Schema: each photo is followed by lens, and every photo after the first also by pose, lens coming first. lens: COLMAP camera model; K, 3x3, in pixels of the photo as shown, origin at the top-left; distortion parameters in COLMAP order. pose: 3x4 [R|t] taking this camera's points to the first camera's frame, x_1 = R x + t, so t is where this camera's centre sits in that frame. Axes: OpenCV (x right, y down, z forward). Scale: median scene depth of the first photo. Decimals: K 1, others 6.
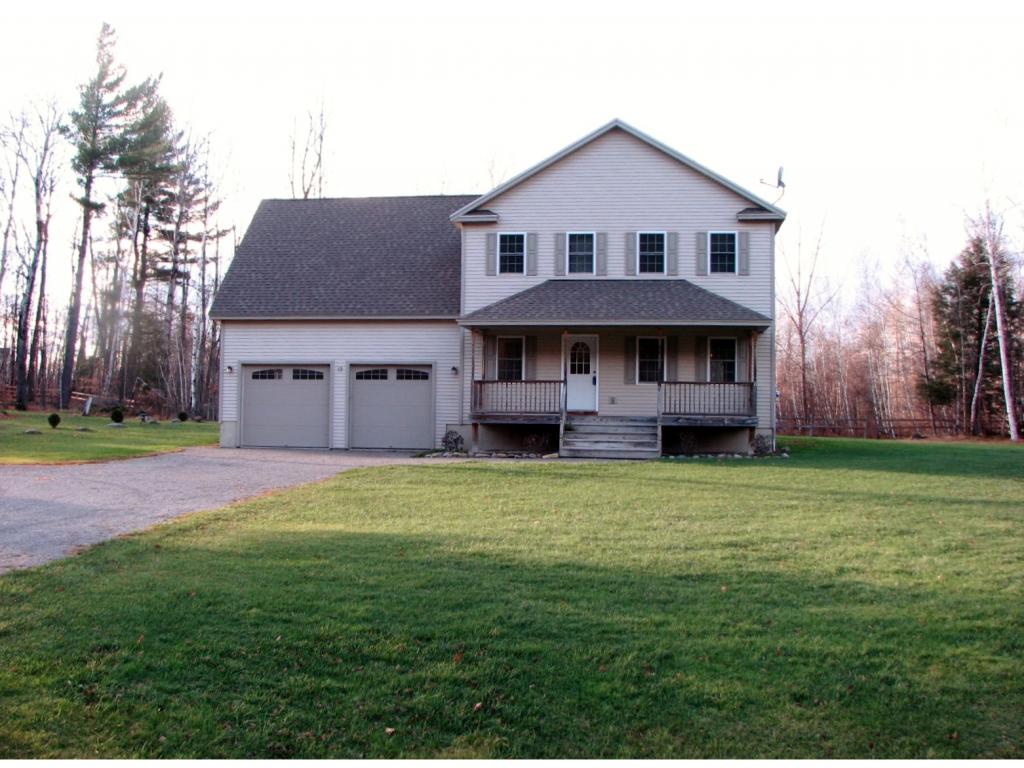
lens RADIAL K [[1127.6, 0, 516.9], [0, 1127.6, 389.2], [0, 0, 1]] dist [-0.182722, 0.163123]
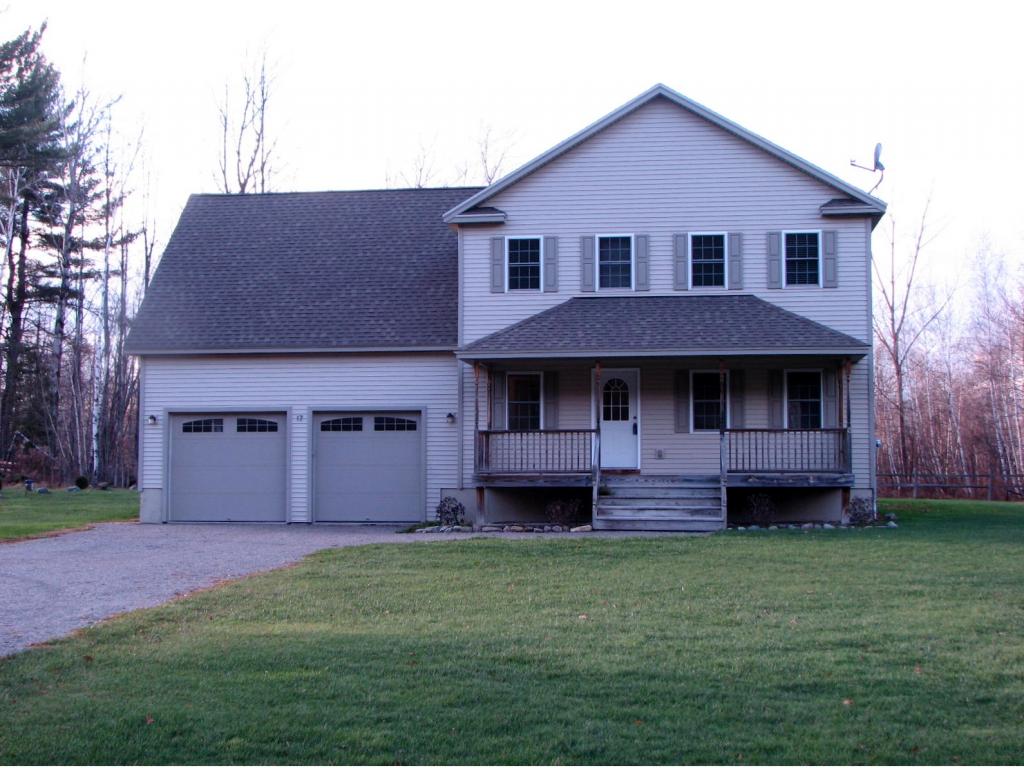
lens RADIAL K [[1485.5, 0, 512.0], [0, 1485.5, 384.0], [0, 0, 1]] dist [-0.047165, 0.147201]
pose [[0.999921, -0.012551, -0.000740, -0.013463], [0.012514, 0.999205, -0.037851, -0.000961], [0.001215, 0.037839, 0.999283, -0.005685]]
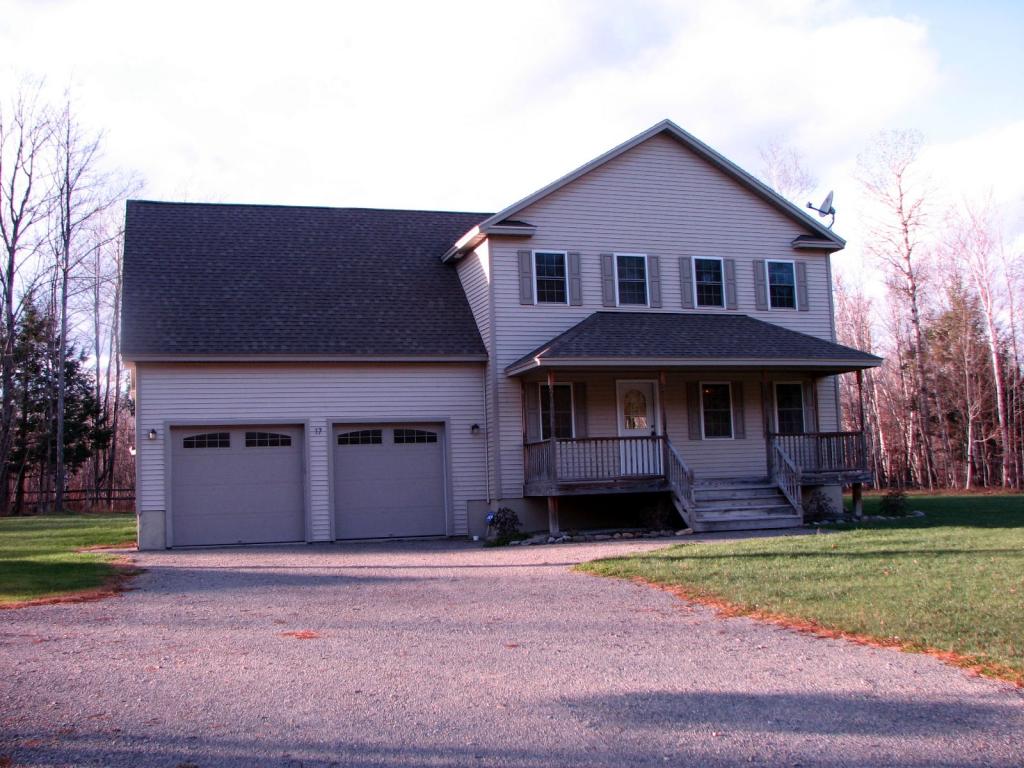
lens RADIAL K [[1127.6, 0, 516.9], [0, 1127.6, 389.2], [0, 0, 1]] dist [-0.182722, 0.163123]
pose [[0.901687, -0.005716, 0.432351, -0.370824], [0.034731, 0.997639, -0.059243, 0.002590], [-0.430991, 0.068435, 0.899757, 0.315012]]
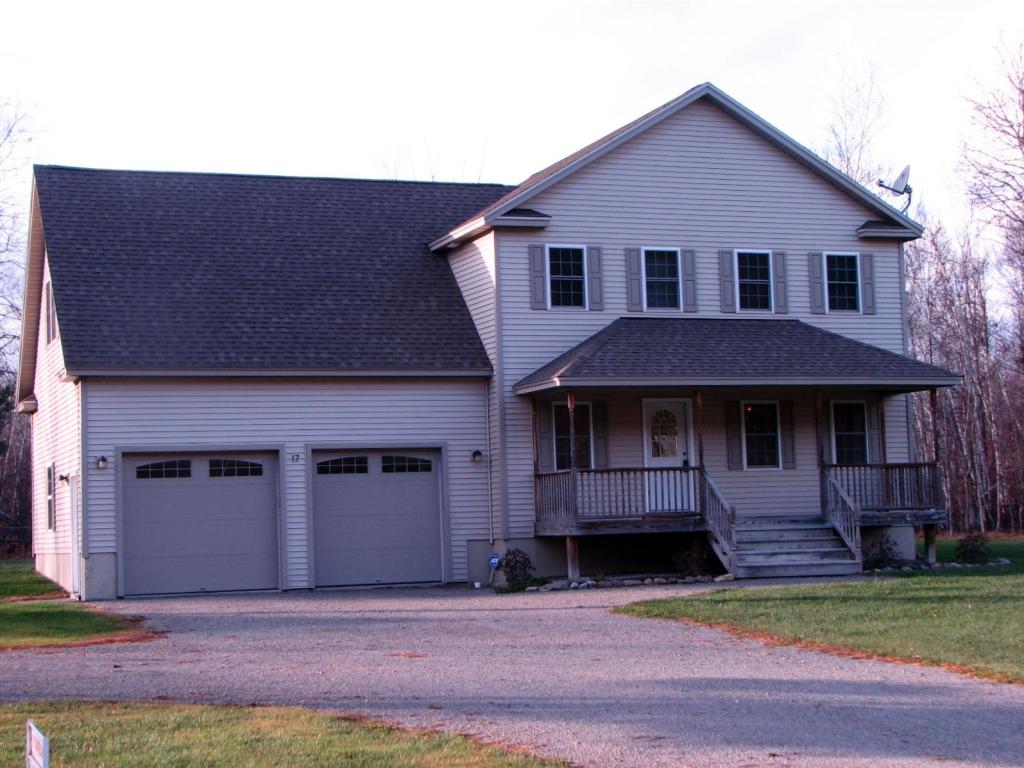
lens RADIAL K [[1812.0, 0, 512.0], [0, 1812.0, 384.0], [0, 0, 1]] dist [0.036039, 0.007229]
pose [[0.882742, -0.002695, 0.469851, -0.542065], [0.028727, 0.998422, -0.048243, -0.007468], [-0.468980, 0.056083, 0.881426, 0.080770]]
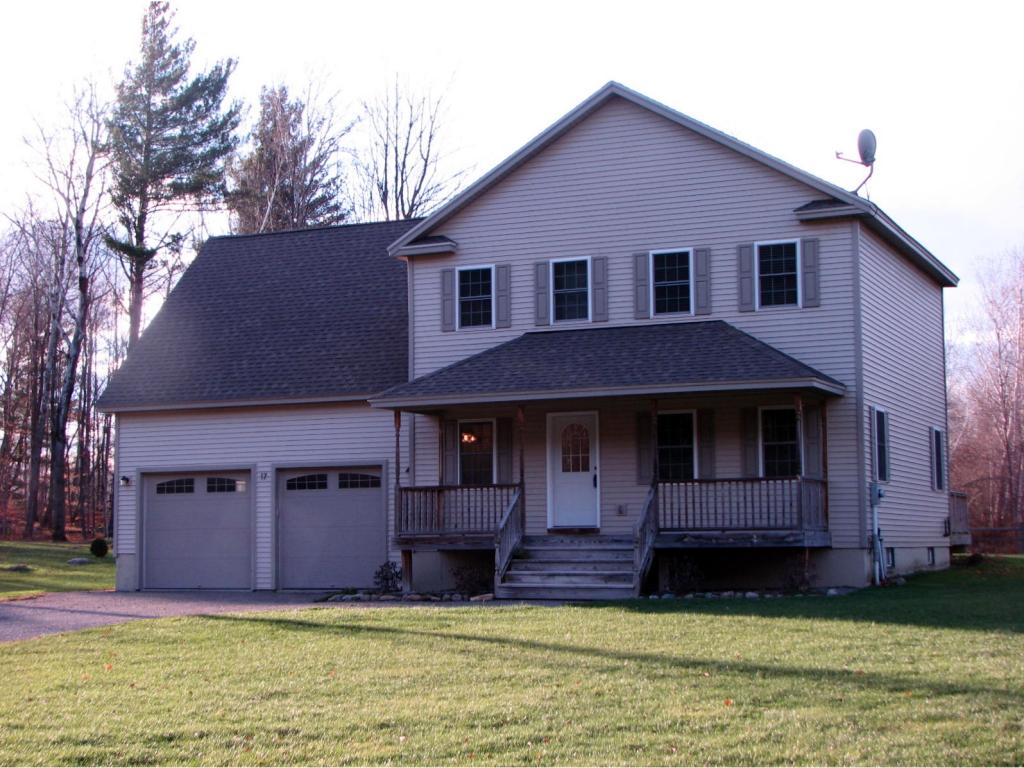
lens RADIAL K [[1689.1, 0, 506.6], [0, 1689.1, 394.9], [0, 0, 1]] dist [0.002724, 0.250652]
pose [[0.957282, -0.047688, -0.285198, 0.305374], [0.031244, 0.997591, -0.061936, 0.001703], [0.287464, 0.050379, 0.956465, 0.034854]]
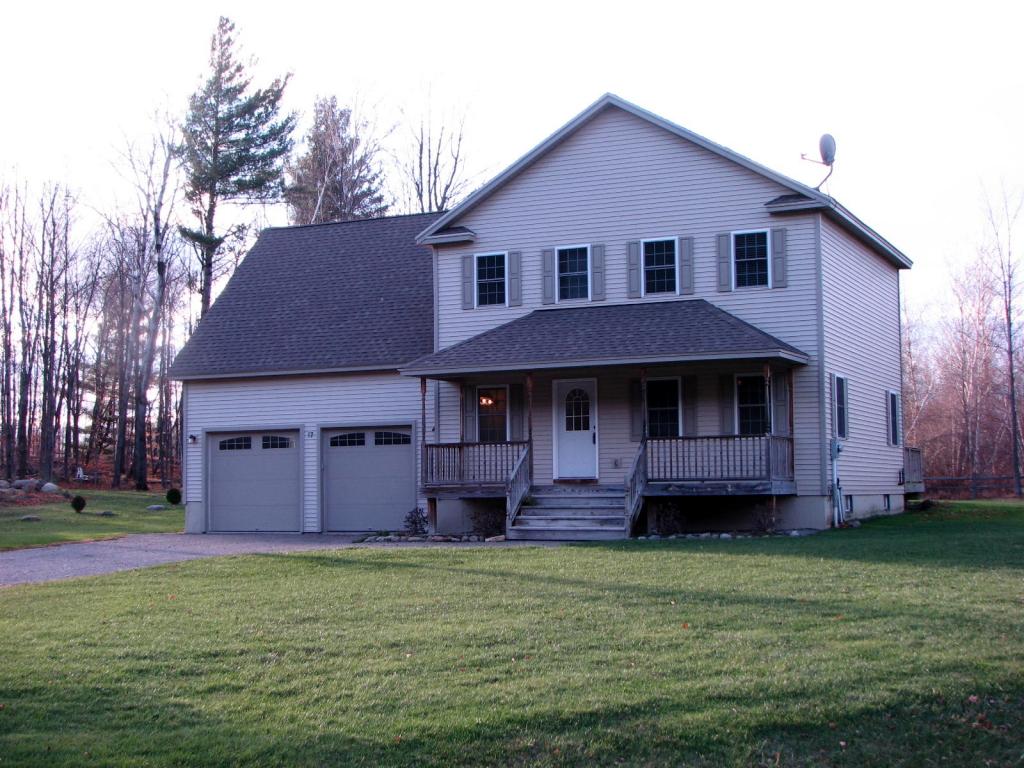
lens RADIAL K [[1485.5, 0, 512.0], [0, 1485.5, 384.0], [0, 0, 1]] dist [-0.047165, 0.147201]
pose [[0.952233, -0.046016, -0.301885, 0.323337], [0.033161, 0.998317, -0.047572, 0.001665], [0.303566, 0.035289, 0.952157, 0.020614]]
